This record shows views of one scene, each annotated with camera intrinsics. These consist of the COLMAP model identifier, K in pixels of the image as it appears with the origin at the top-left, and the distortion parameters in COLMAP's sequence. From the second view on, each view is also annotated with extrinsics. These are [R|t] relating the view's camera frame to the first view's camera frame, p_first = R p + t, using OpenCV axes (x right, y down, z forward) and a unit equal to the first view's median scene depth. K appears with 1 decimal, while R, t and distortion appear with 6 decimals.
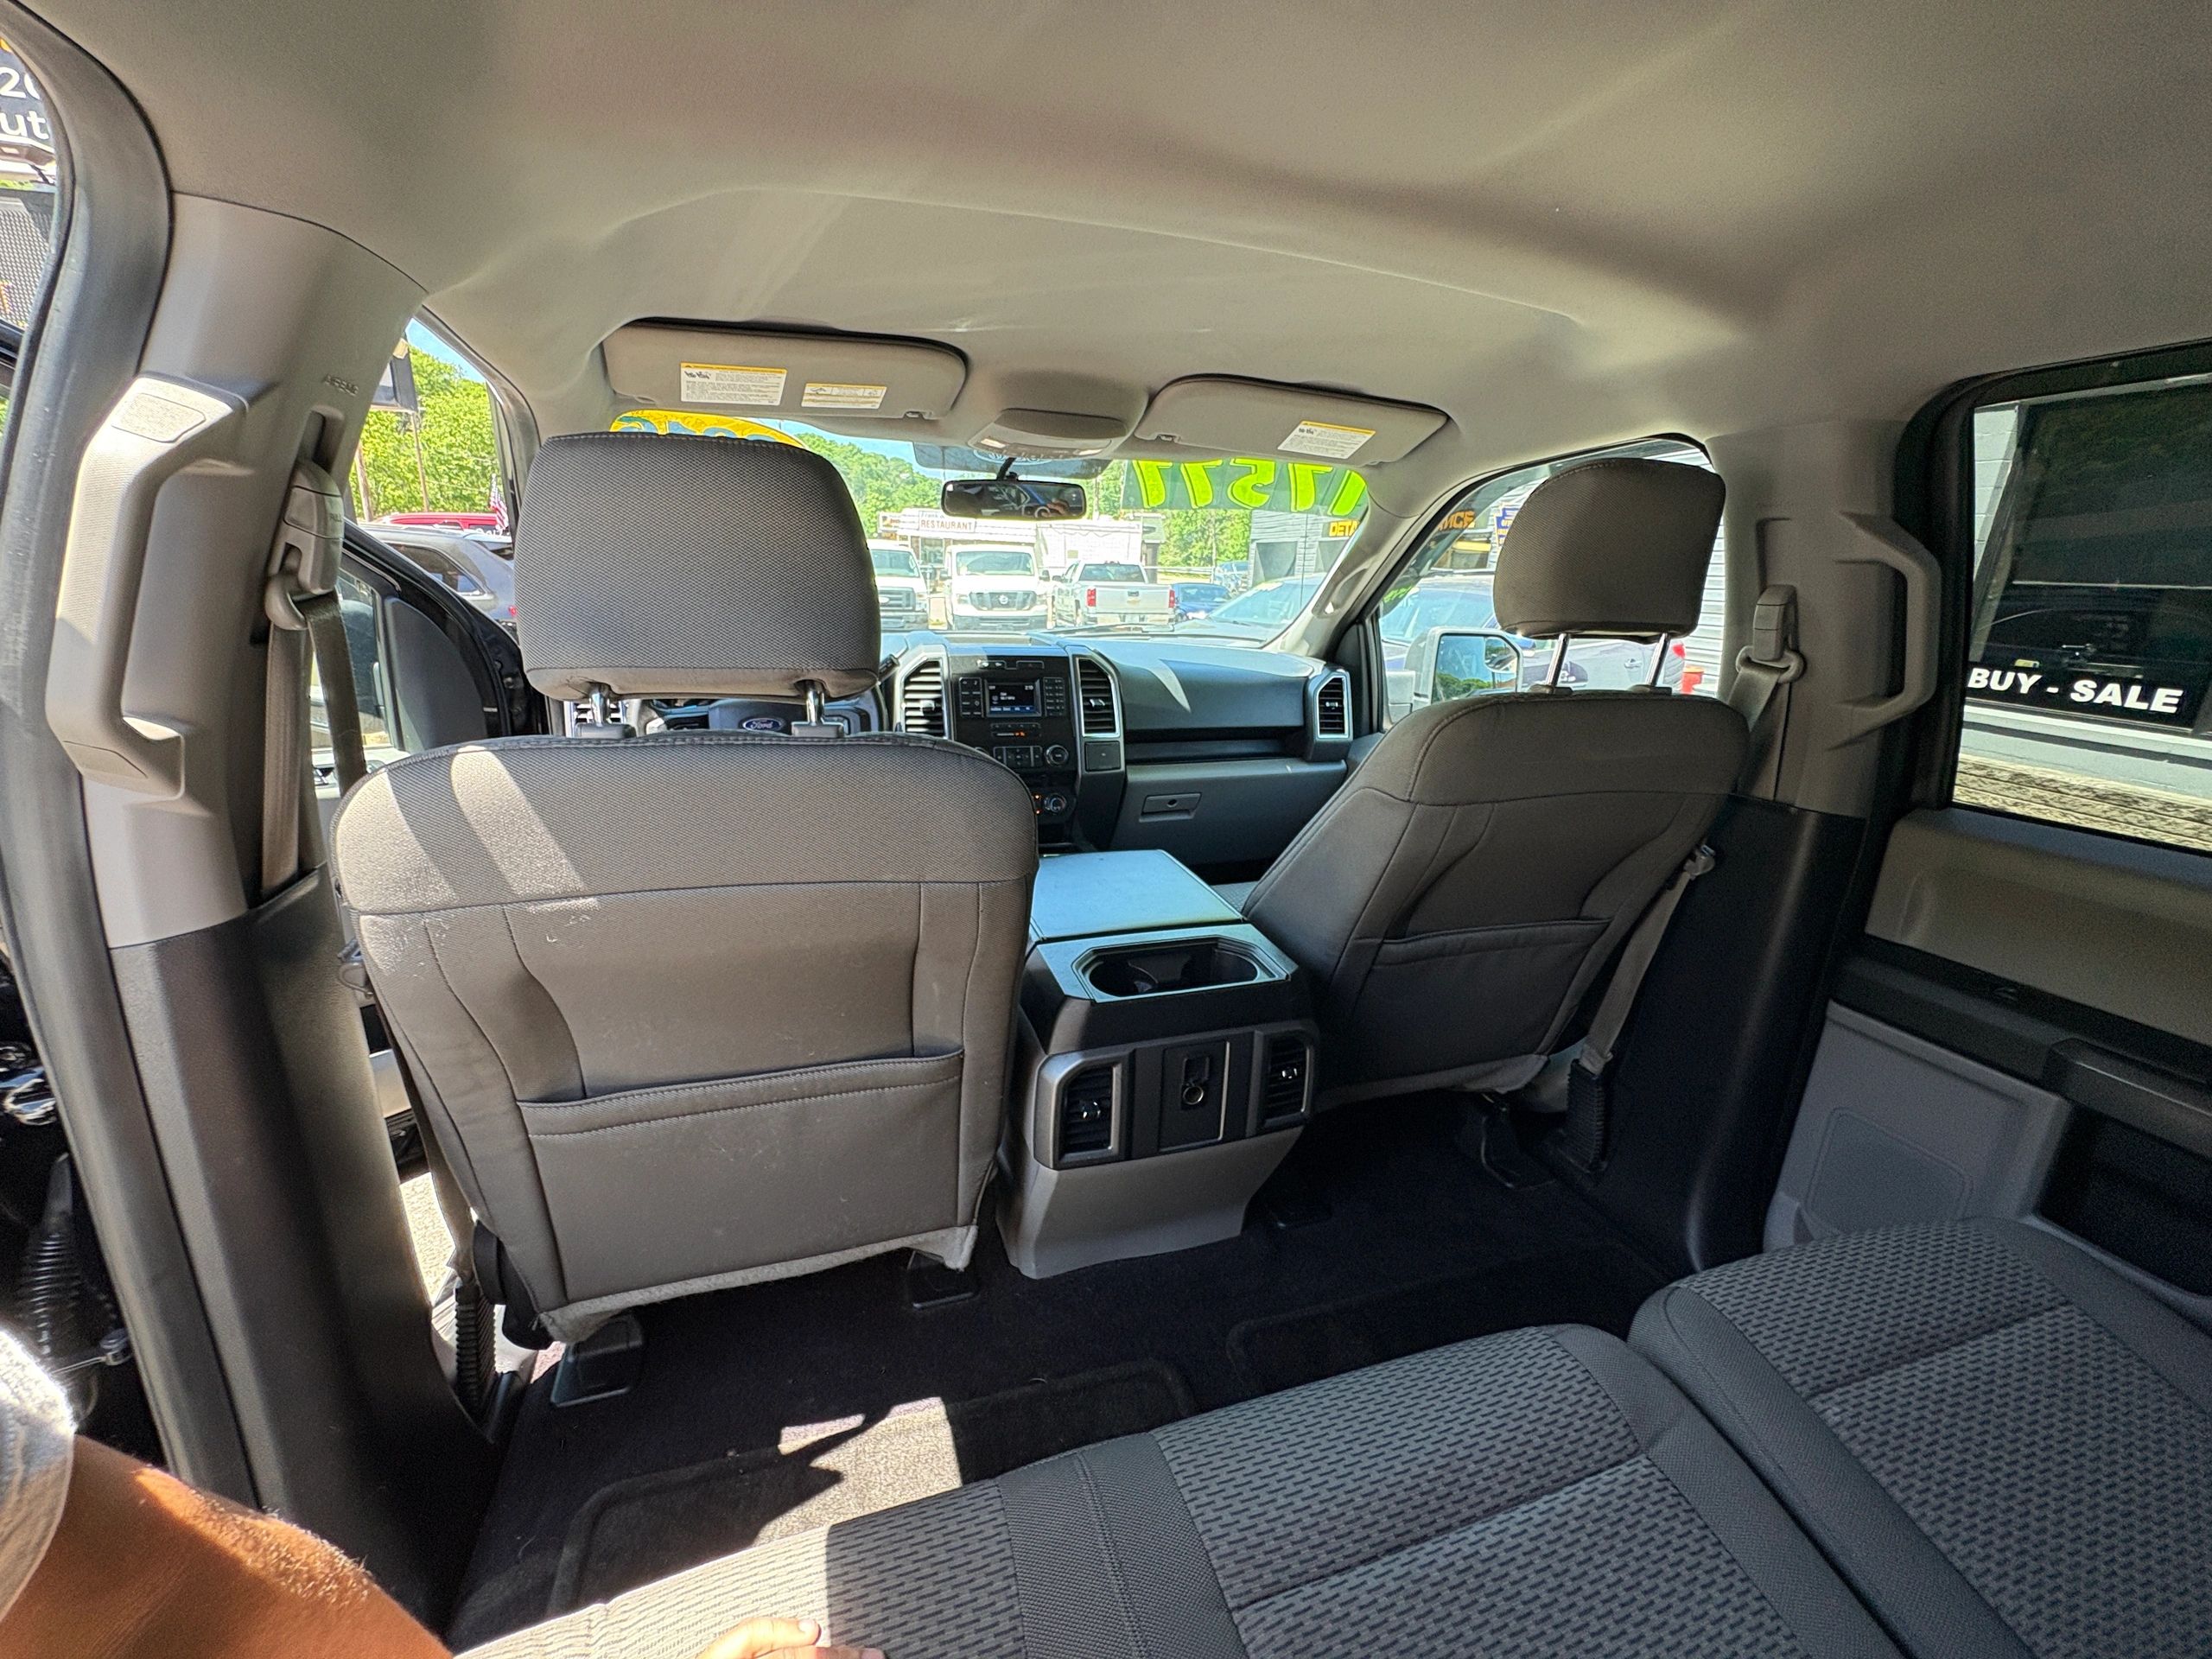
lens RADIAL K [[897.9, 0, 1092.2], [0, 897.9, 832.7], [0, 0, 1]] dist [0.000636, -0.000154]
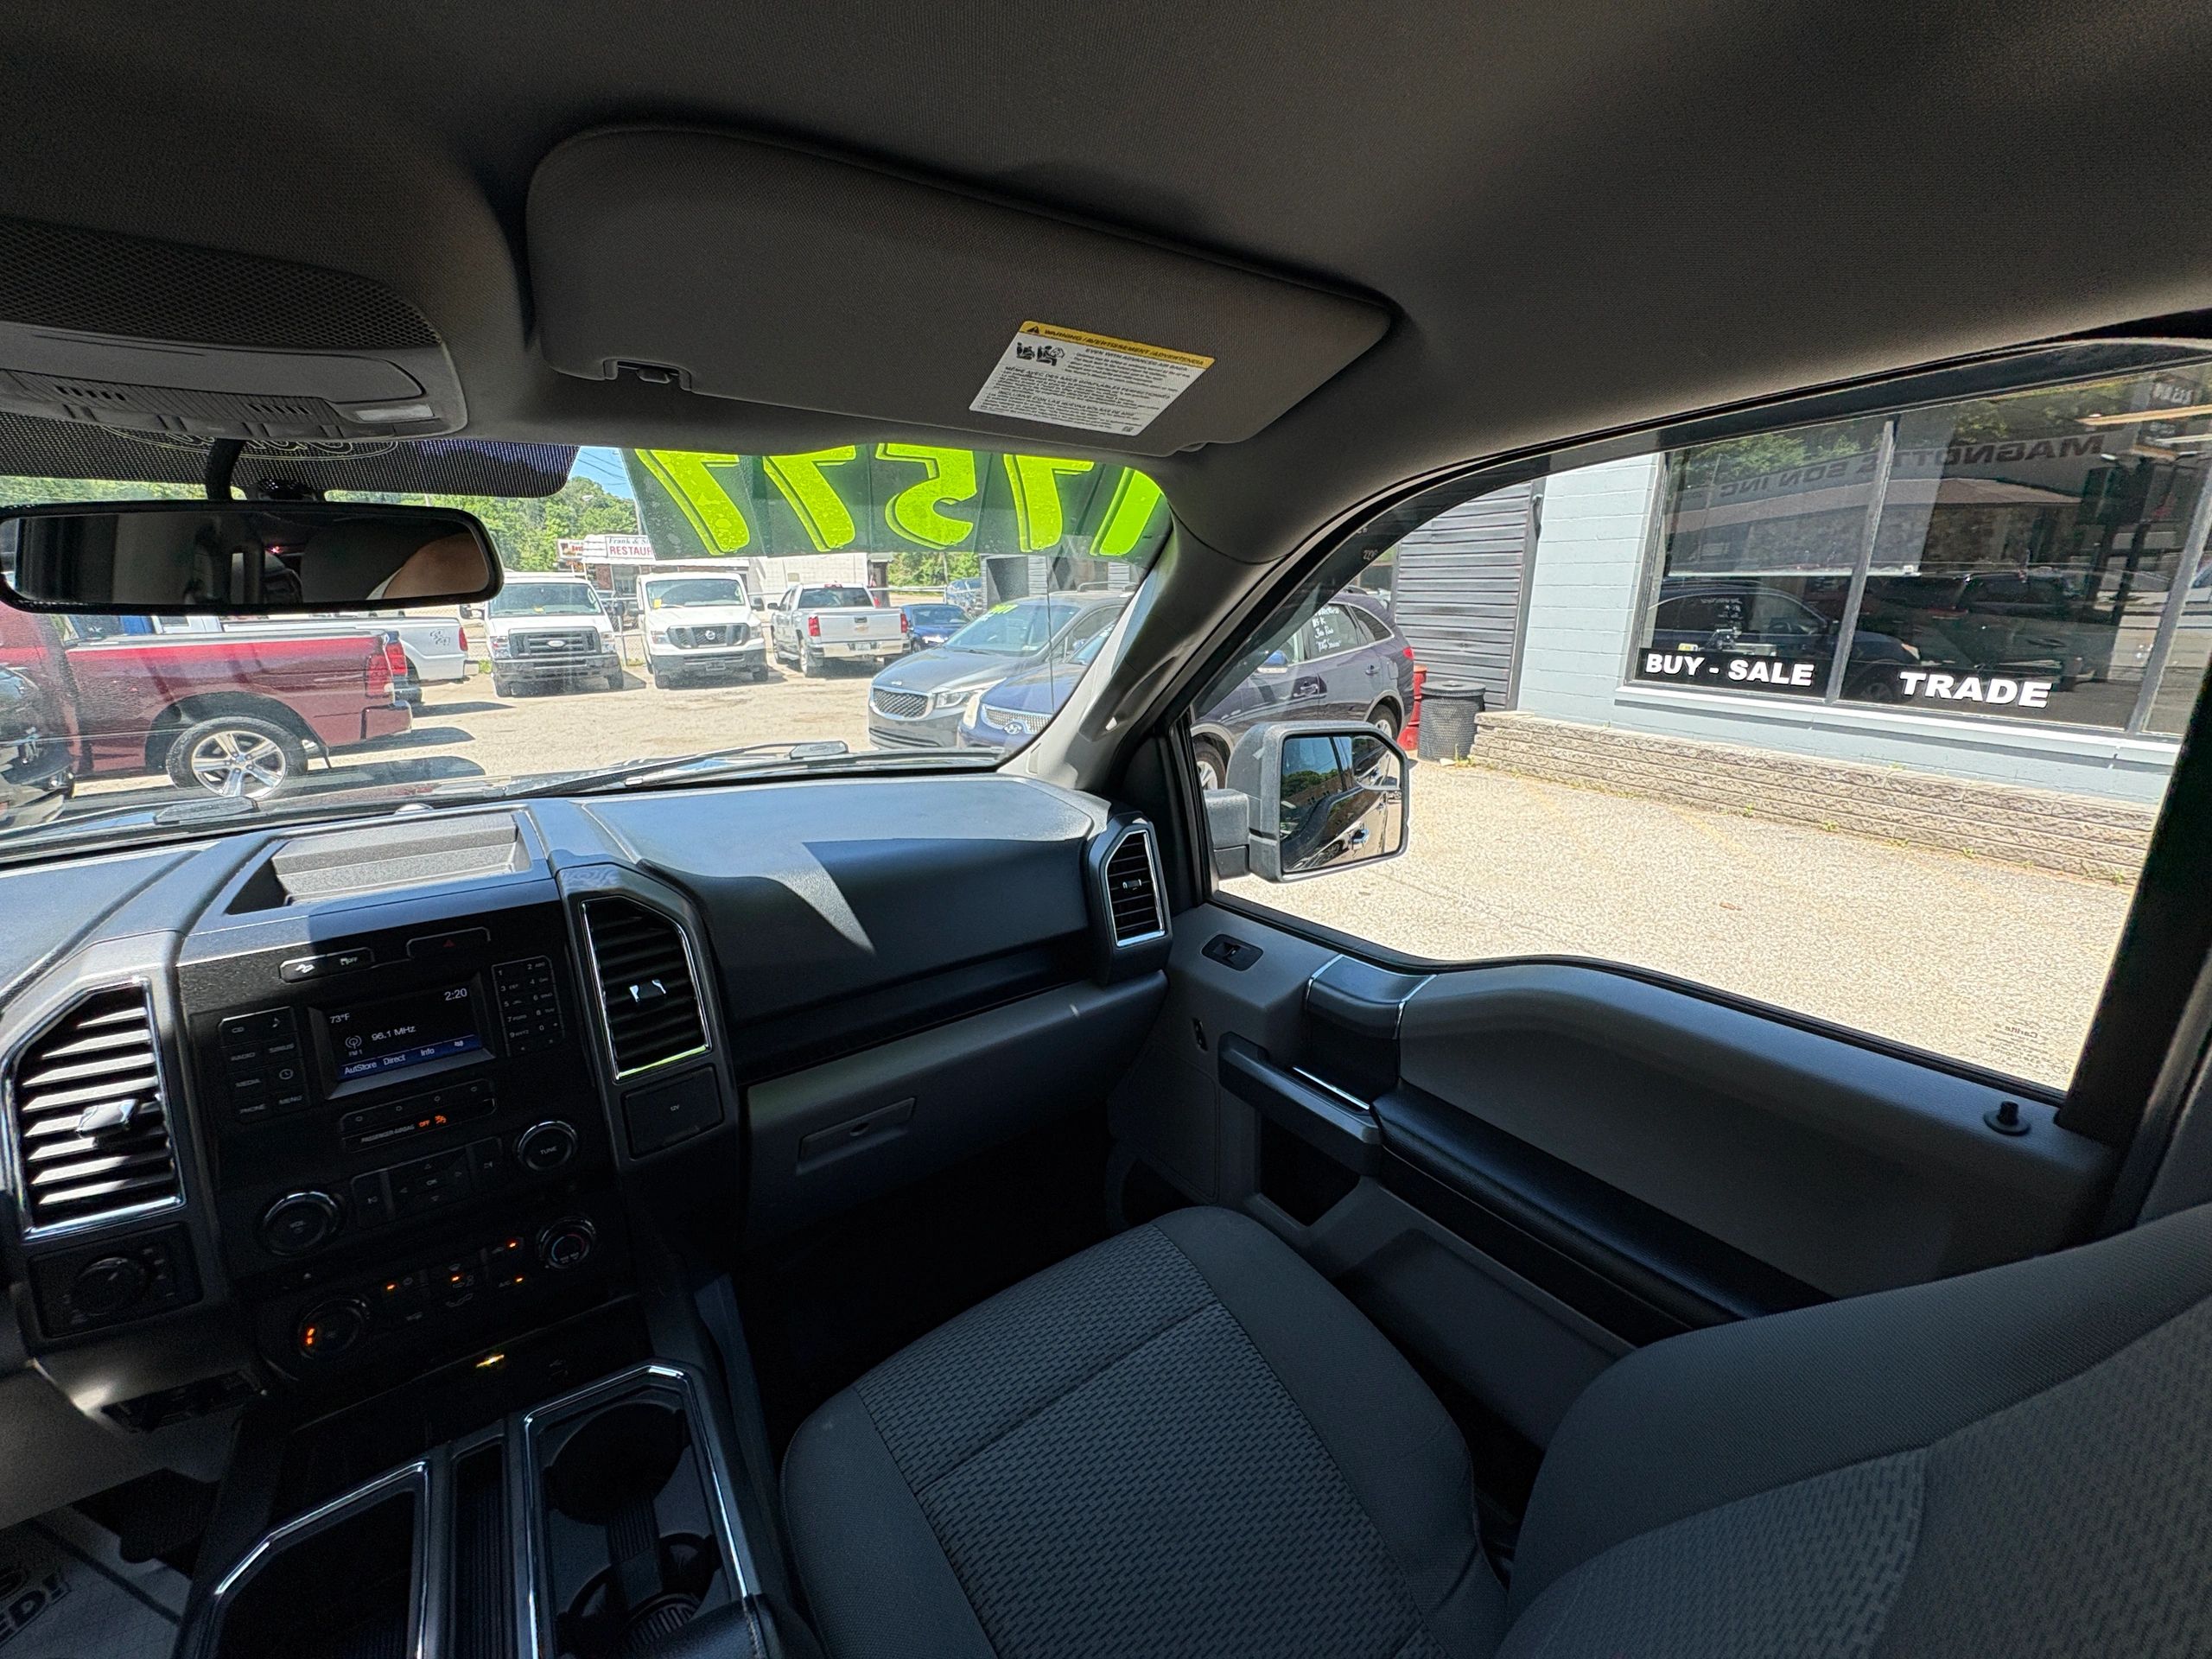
lens RADIAL K [[898.8, 0, 1097.3], [0, 898.8, 824.0], [0, 0, 1]] dist [0.000507, 0.000161]
pose [[0.957987, -0.114295, 0.263055, 0.100446], [0.120697, 0.992655, -0.008255, -0.175996], [-0.260179, 0.039658, 0.964746, 0.453316]]
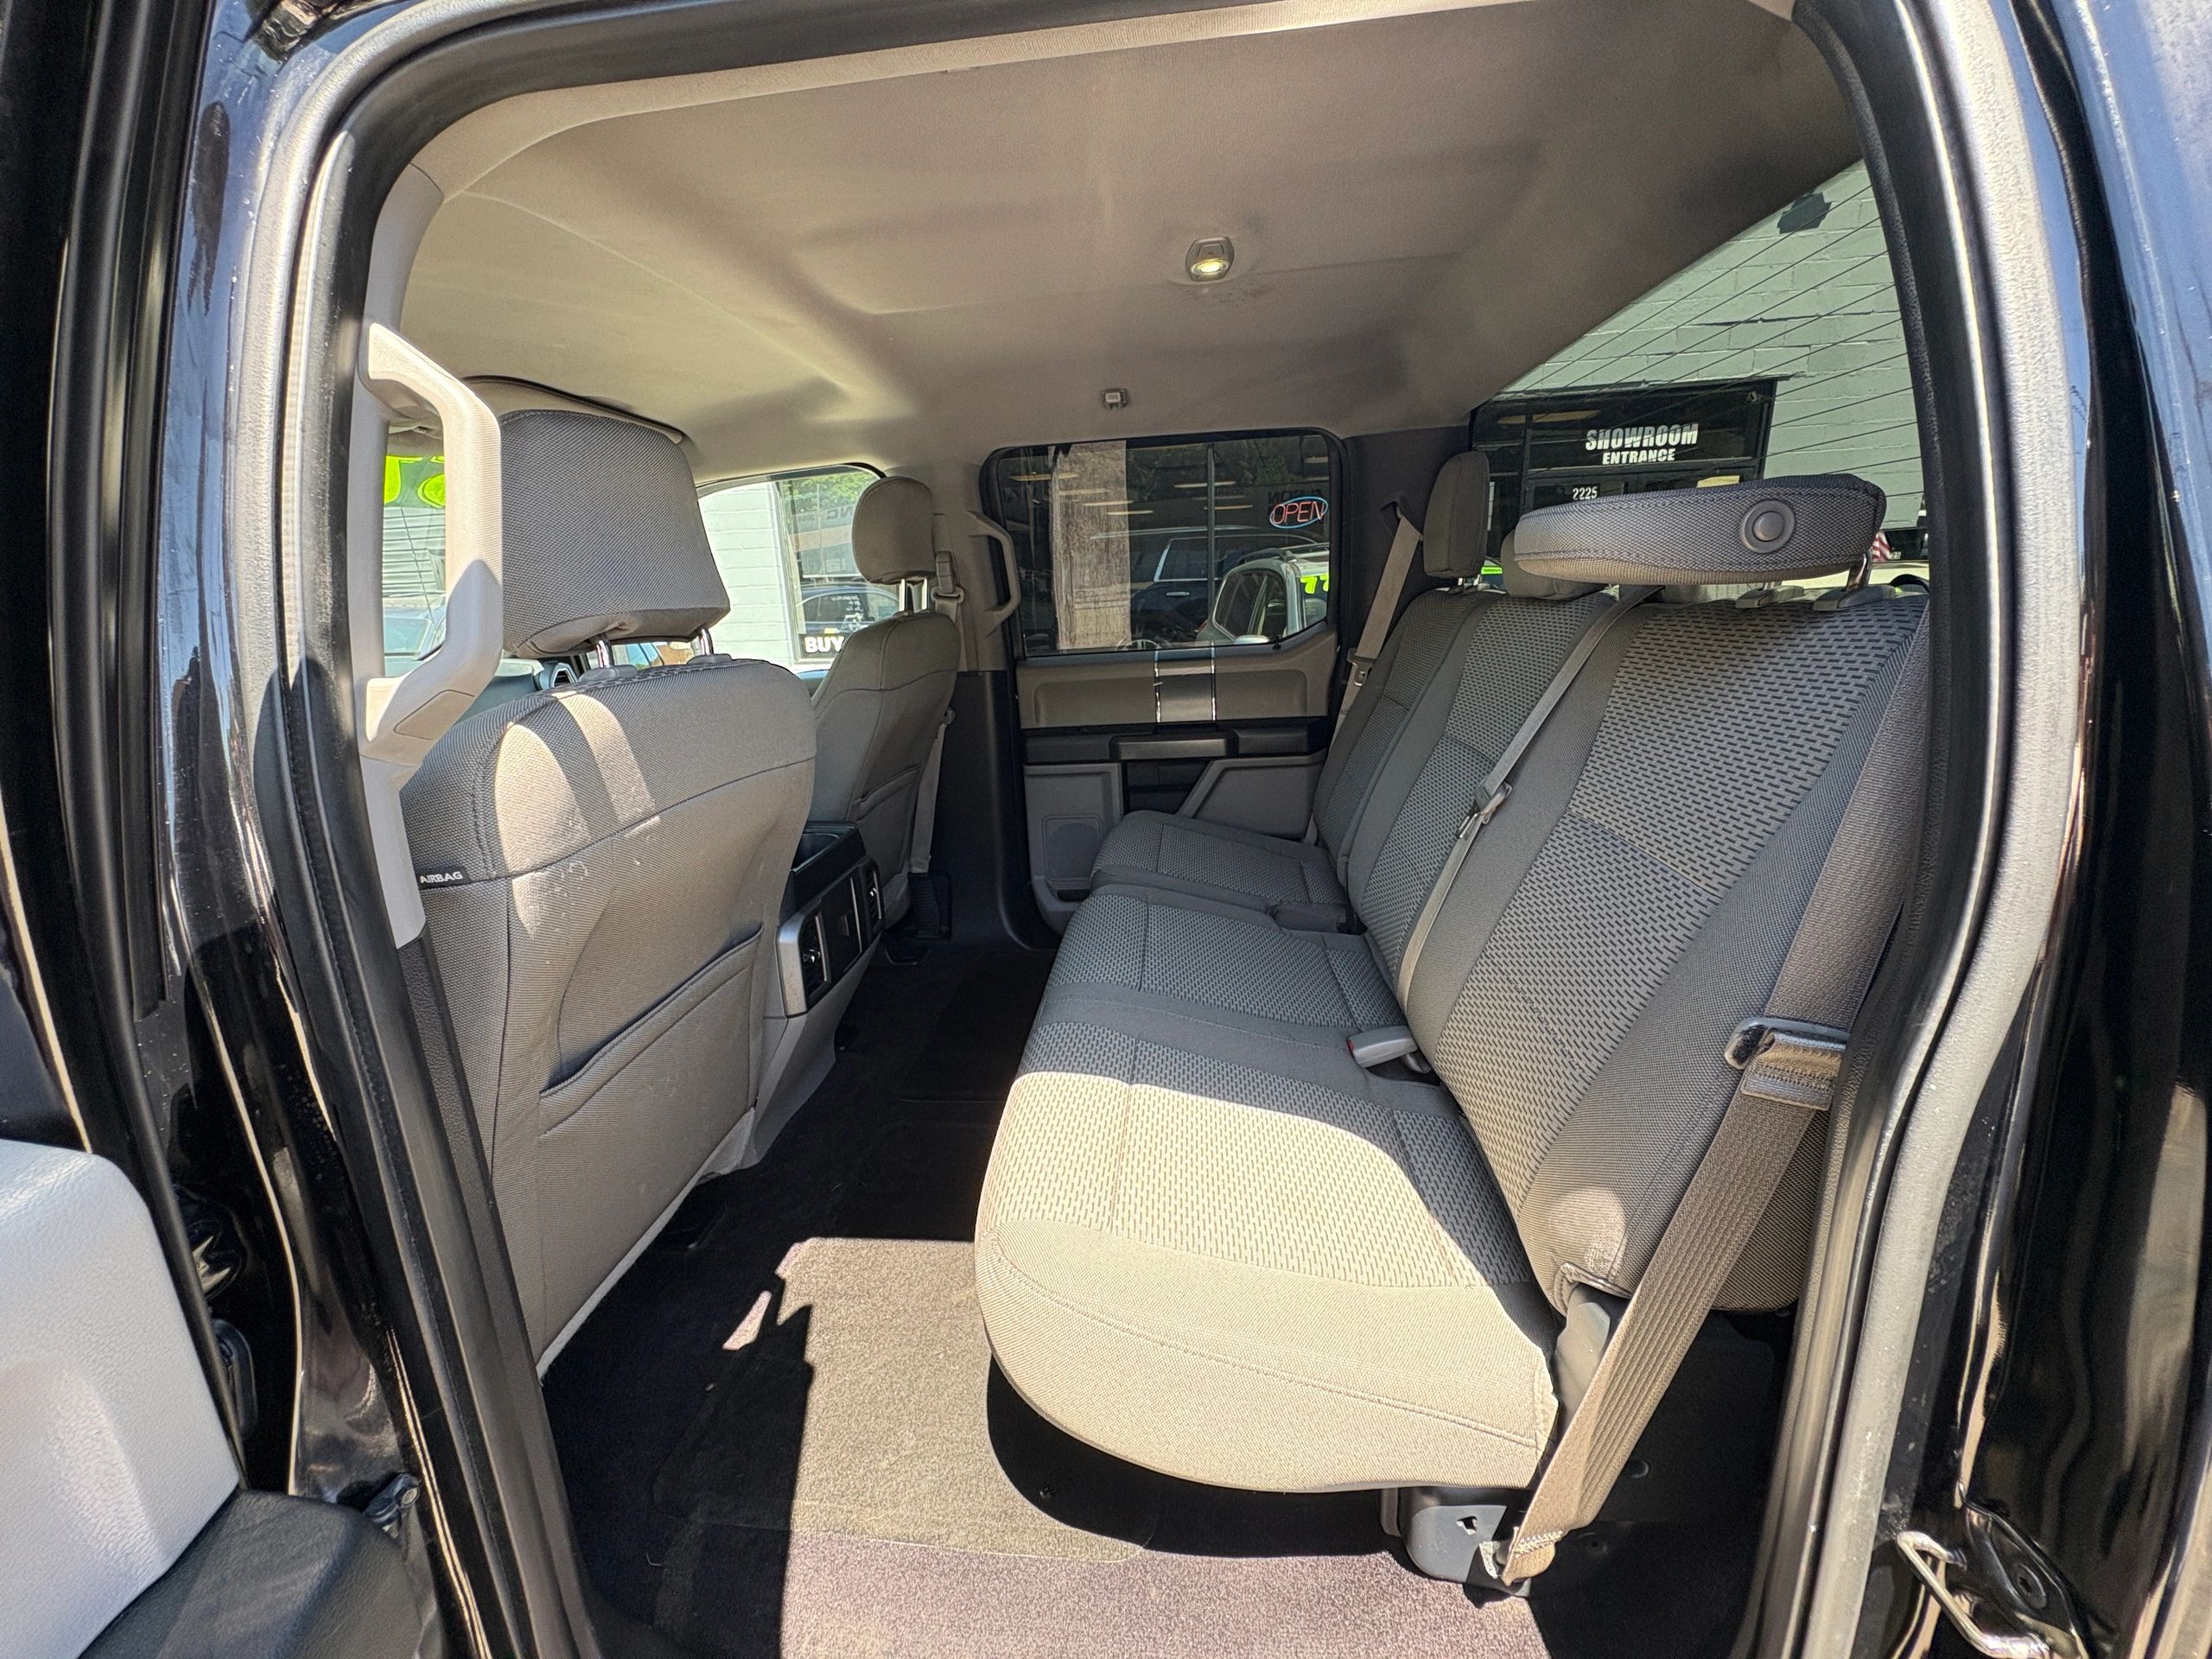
lens RADIAL K [[898.8, 0, 1097.3], [0, 898.8, 824.0], [0, 0, 1]] dist [0.000507, 0.000161]
pose [[0.416731, -0.286918, 0.862562, -0.431509], [0.313569, 0.936013, 0.159855, 0.024614], [-0.853235, 0.203856, 0.480035, -0.008823]]
